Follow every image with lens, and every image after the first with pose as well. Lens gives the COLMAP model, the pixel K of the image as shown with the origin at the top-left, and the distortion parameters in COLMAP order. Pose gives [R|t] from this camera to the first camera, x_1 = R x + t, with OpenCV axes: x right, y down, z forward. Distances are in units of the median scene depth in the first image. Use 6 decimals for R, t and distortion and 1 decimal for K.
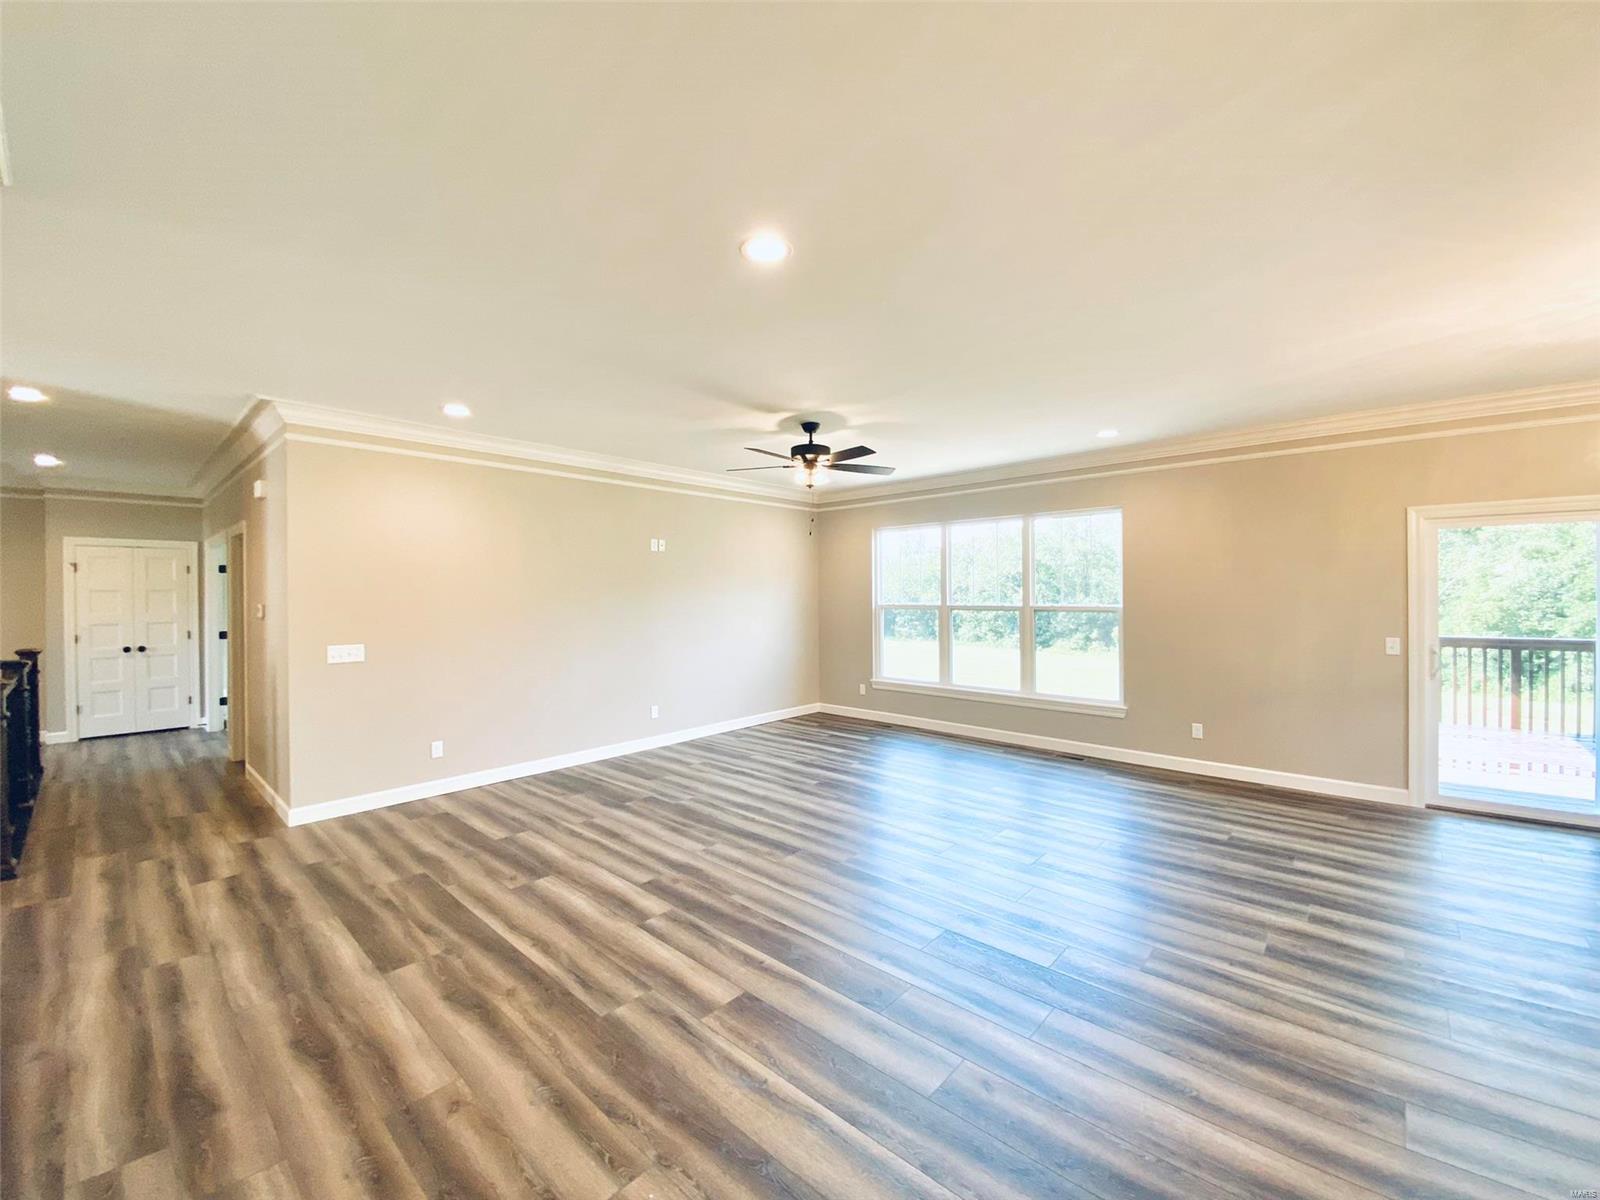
lens RADIAL K [[654.4, 0, 805.1], [0, 654.4, 596.1], [0, 0, 1]] dist [0.014327, -0.018892]
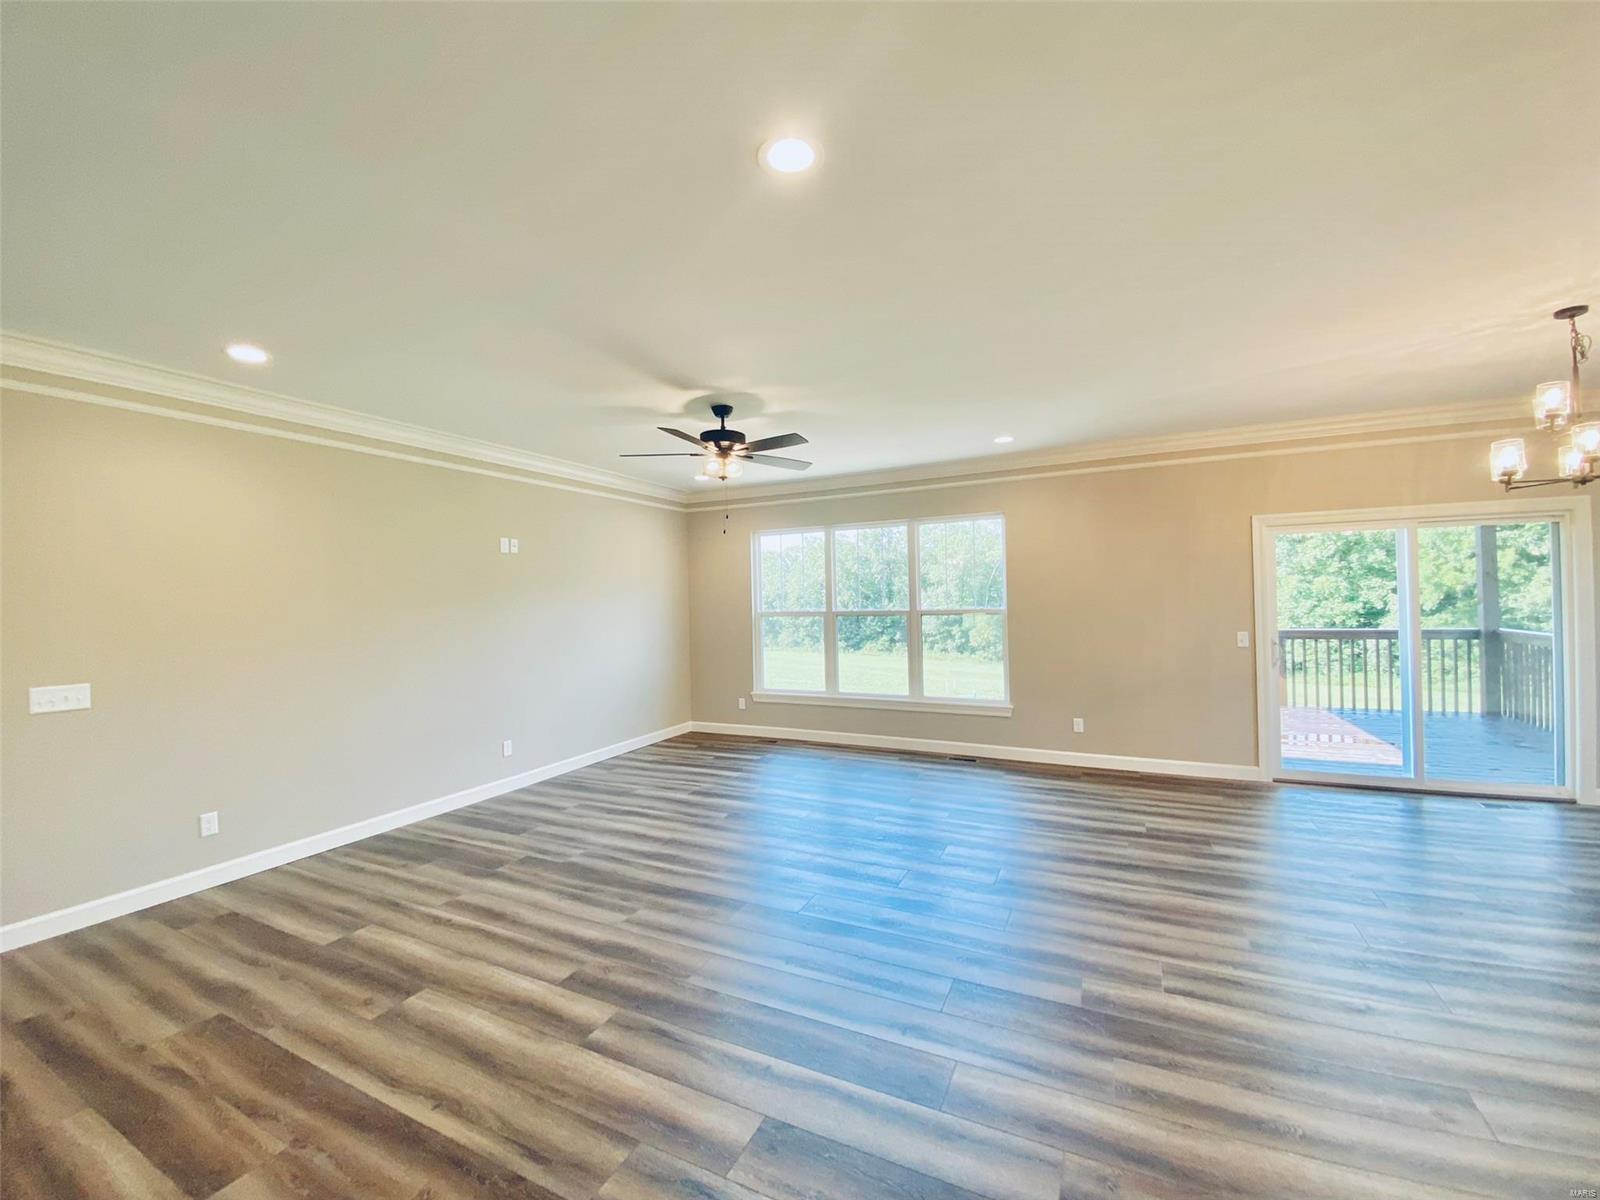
lens RADIAL K [[654.4, 0, 805.1], [0, 654.4, 596.1], [0, 0, 1]] dist [0.014327, -0.018892]
pose [[0.959648, -0.014110, 0.280850, -0.138059], [0.017629, 0.999795, -0.010006, 0.000942], [-0.280652, 0.014553, 0.959699, 0.132476]]
